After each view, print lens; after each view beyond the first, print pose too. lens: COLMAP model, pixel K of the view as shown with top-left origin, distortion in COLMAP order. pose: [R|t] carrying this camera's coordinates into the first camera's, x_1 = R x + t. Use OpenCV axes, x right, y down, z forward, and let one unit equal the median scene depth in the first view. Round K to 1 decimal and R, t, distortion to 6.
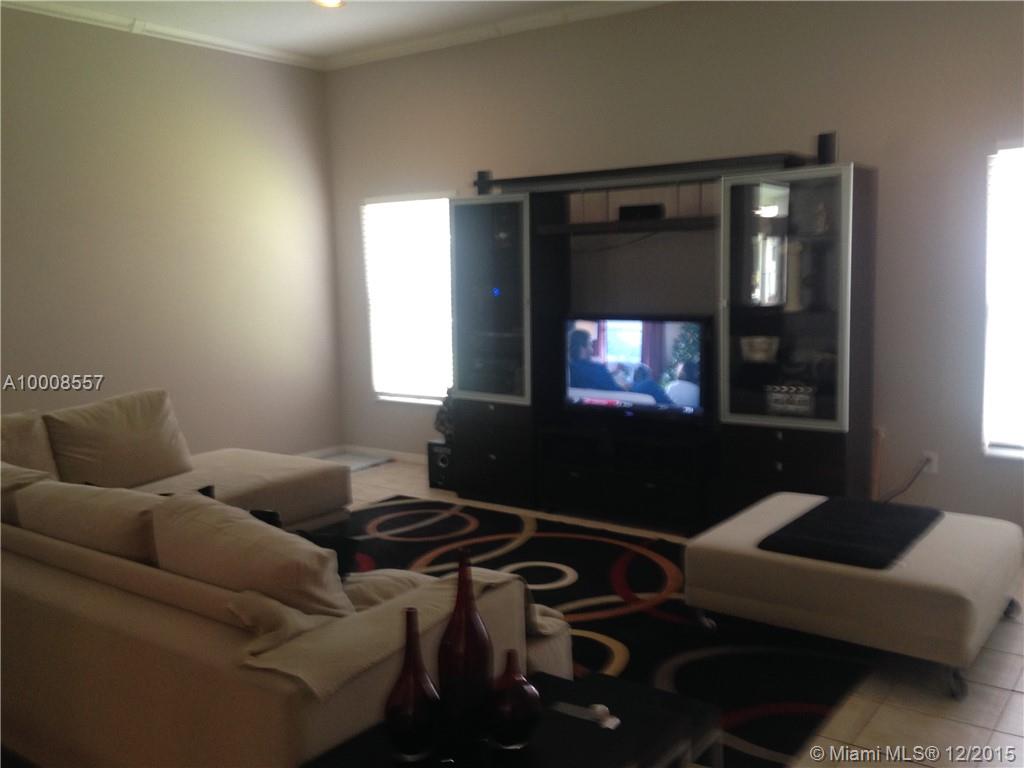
lens RADIAL K [[918.6, 0, 512.6], [0, 918.6, 371.9], [0, 0, 1]] dist [0.177339, -0.271595]
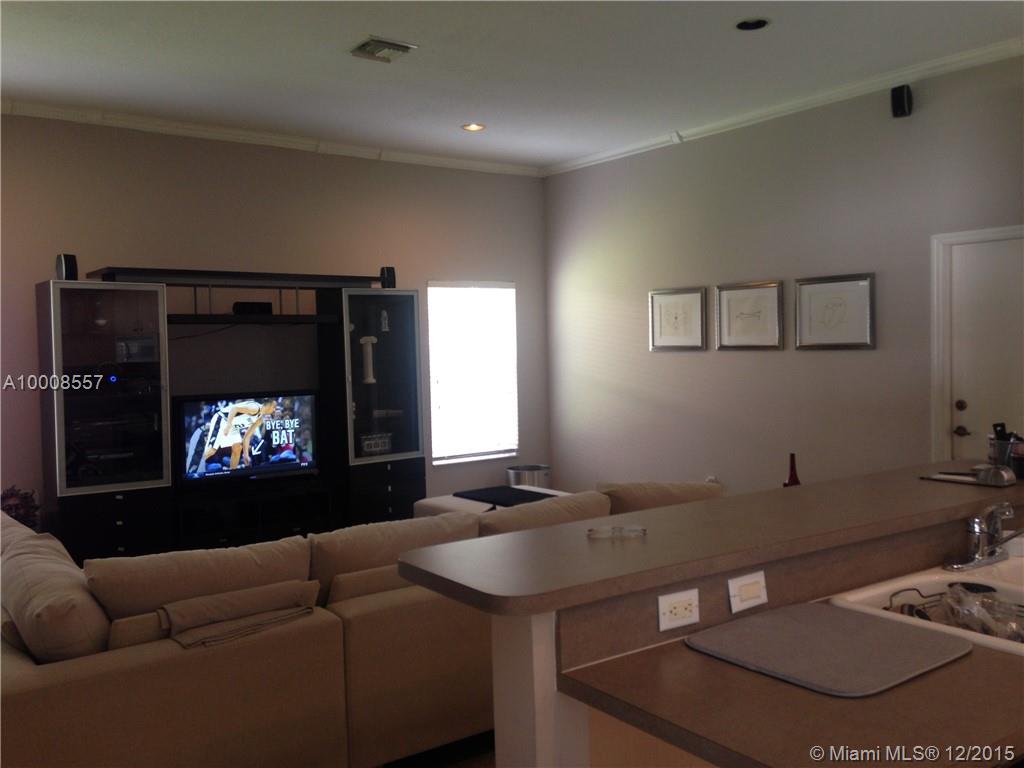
lens RADIAL K [[918.6, 0, 512.6], [0, 918.6, 371.9], [0, 0, 1]] dist [0.177339, -0.271595]
pose [[0.310882, -0.024707, 0.950127, -0.930280], [0.116884, 0.993068, -0.012421, -0.035756], [-0.943234, 0.114916, 0.311614, 0.314905]]
